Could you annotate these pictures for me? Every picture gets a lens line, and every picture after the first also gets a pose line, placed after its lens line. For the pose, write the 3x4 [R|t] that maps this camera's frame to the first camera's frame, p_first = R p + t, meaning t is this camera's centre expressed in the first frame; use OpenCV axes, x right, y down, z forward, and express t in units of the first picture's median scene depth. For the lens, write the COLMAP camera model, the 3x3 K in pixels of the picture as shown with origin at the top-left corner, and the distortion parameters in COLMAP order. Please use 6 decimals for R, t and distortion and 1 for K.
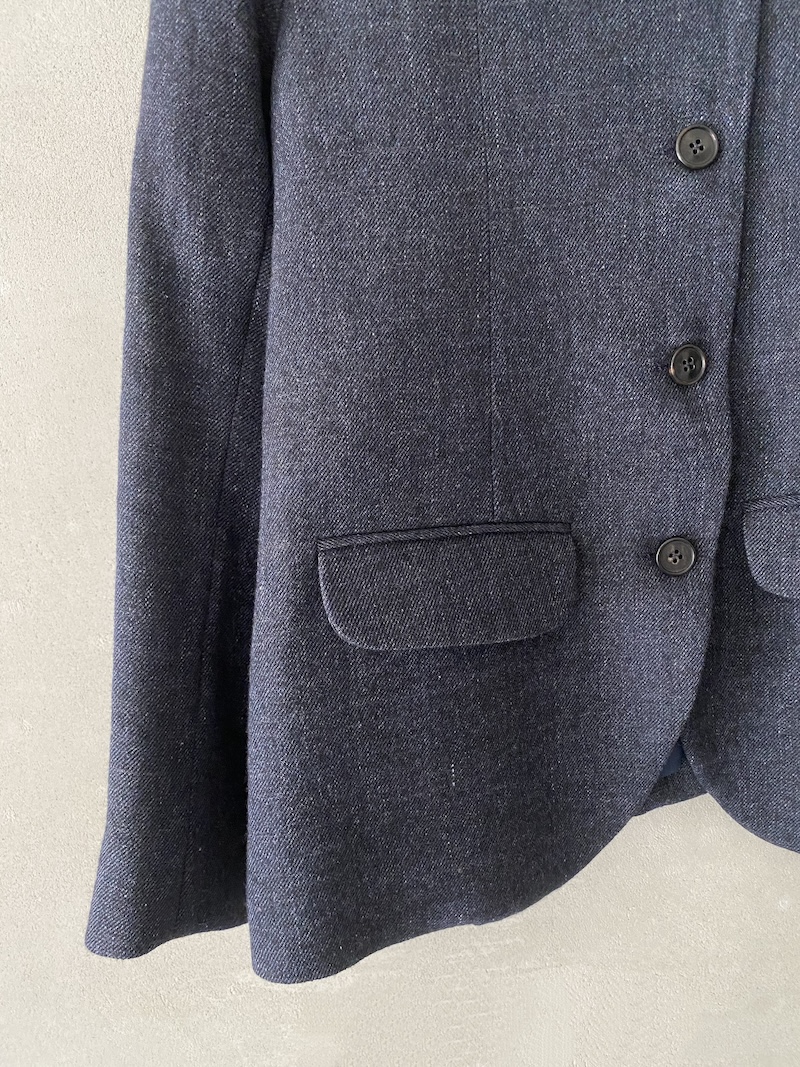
lens RADIAL K [[801.9, 0, 378.4], [0, 801.9, 501.8], [0, 0, 1]] dist [0.009941, -0.015104]
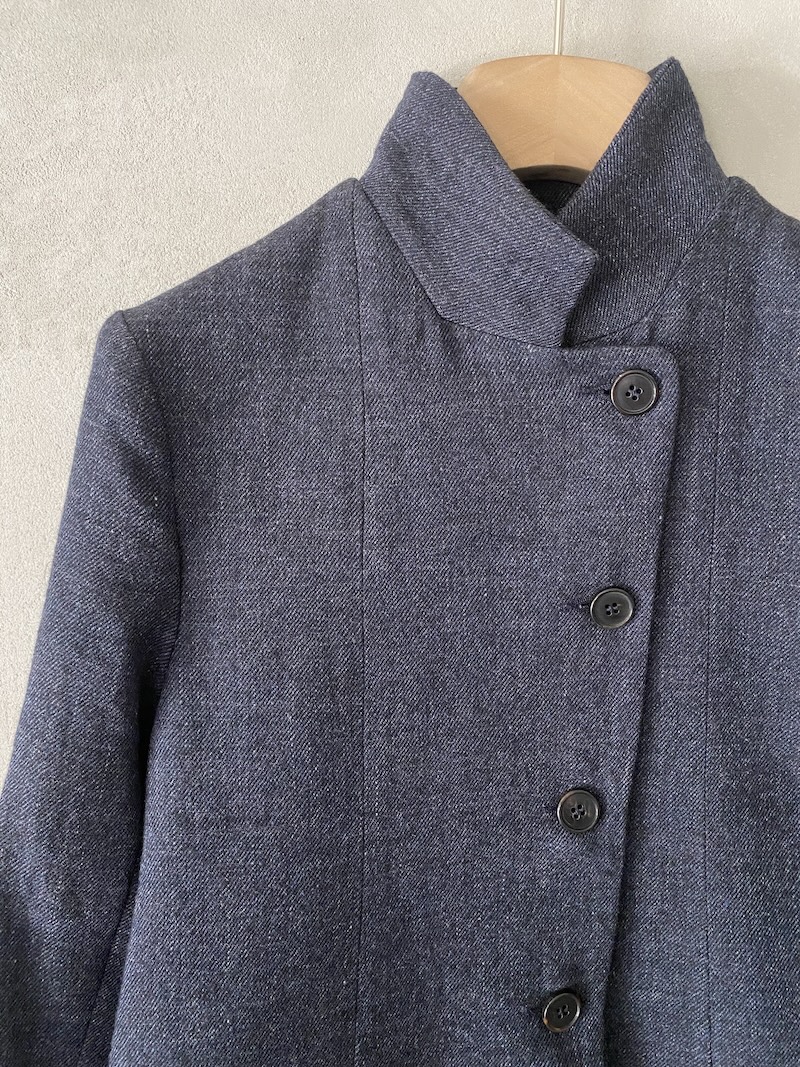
lens RADIAL K [[801.9, 0, 388.5], [0, 801.9, 473.4], [0, 0, 1]] dist [0.009941, -0.015104]
pose [[0.995562, 0.083285, 0.043813, 0.084848], [-0.078417, 0.991580, -0.103054, -0.751788], [-0.052027, 0.099161, 0.993710, -0.021280]]
